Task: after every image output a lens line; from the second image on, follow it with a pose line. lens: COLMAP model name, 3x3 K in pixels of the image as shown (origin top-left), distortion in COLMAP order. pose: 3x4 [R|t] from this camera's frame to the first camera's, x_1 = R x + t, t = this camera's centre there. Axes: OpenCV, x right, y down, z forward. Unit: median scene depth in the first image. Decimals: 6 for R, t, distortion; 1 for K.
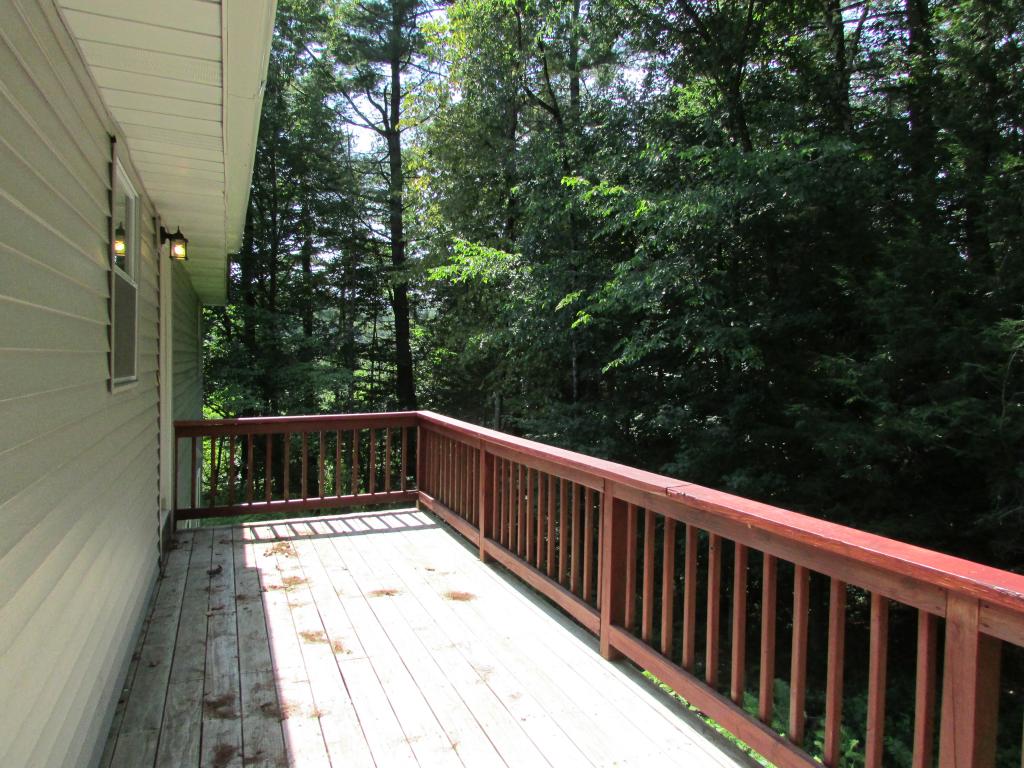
lens RADIAL K [[723.4, 0, 514.1], [0, 723.4, 383.1], [0, 0, 1]] dist [-0.000539, -0.000266]
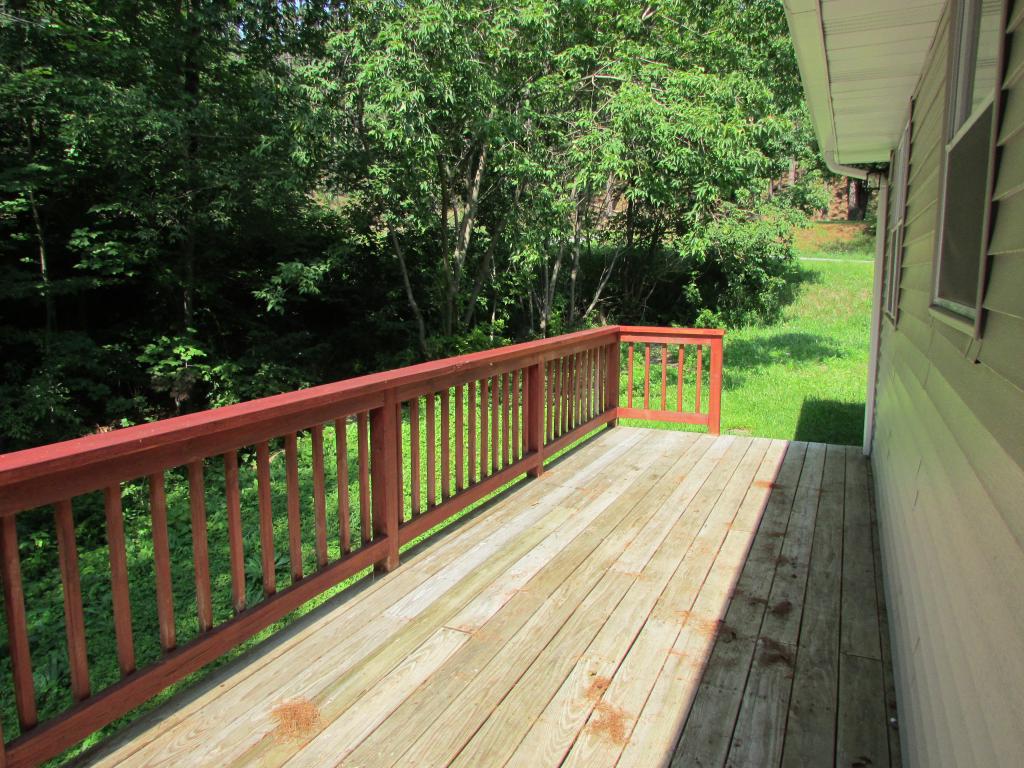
lens RADIAL K [[723.4, 0, 513.8], [0, 723.4, 381.9], [0, 0, 1]] dist [-0.000539, -0.000266]
pose [[-0.686235, -0.131584, 0.715379, -0.777242], [0.008173, 0.982044, 0.188473, -0.063258], [-0.727334, 0.135184, -0.672838, 1.788021]]
